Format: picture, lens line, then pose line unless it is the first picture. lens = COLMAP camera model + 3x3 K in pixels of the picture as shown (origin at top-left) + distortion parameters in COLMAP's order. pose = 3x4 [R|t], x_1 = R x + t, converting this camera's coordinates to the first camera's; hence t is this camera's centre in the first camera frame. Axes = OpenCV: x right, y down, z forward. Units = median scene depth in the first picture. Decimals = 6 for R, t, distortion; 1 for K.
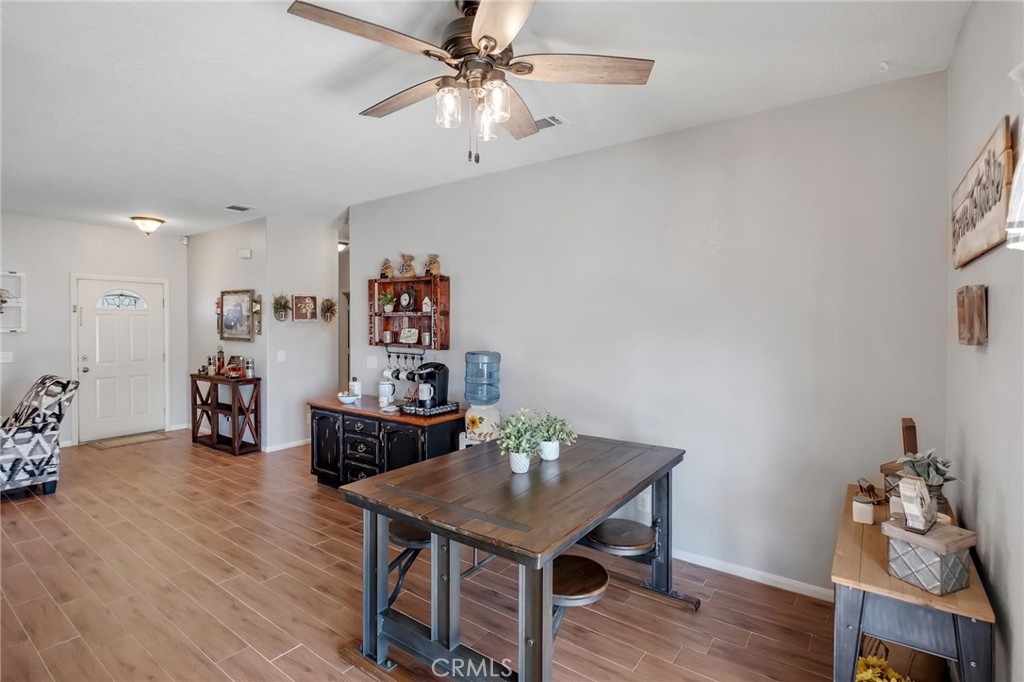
lens RADIAL K [[482.0, 0, 513.0], [0, 482.0, 334.6], [0, 0, 1]] dist [-0.002514, 0.000060]
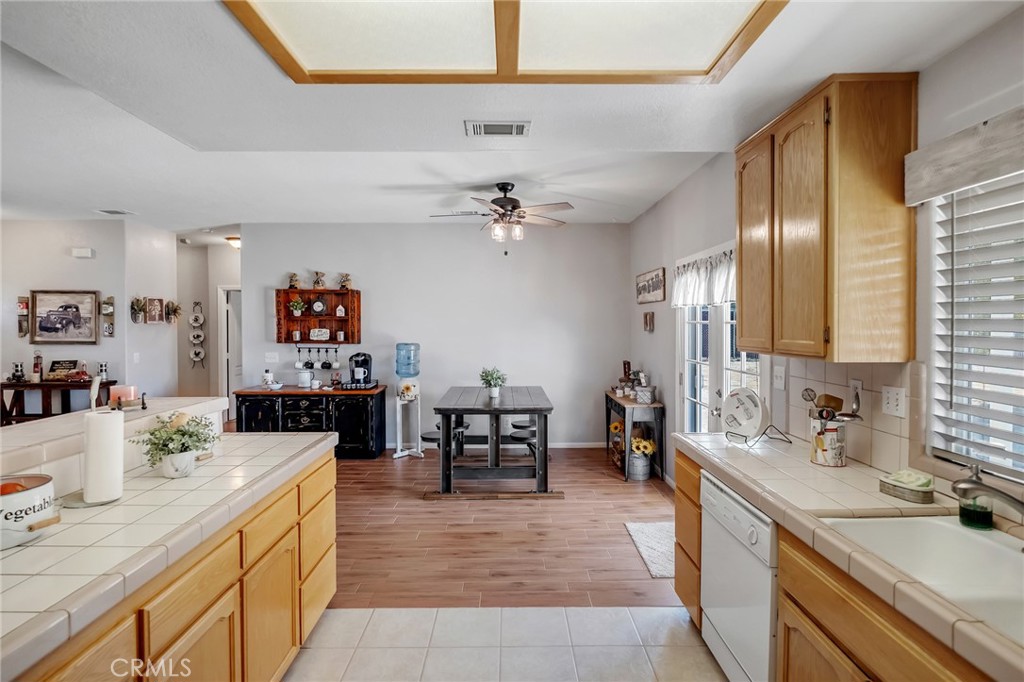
lens RADIAL K [[482.0, 0, 513.0], [0, 482.0, 334.6], [0, 0, 1]] dist [-0.002514, 0.000060]
pose [[0.807002, -0.017207, 0.590299, -0.559893], [0.016309, 0.999844, 0.006849, 0.002399], [-0.590324, 0.004100, 0.807156, -0.351841]]
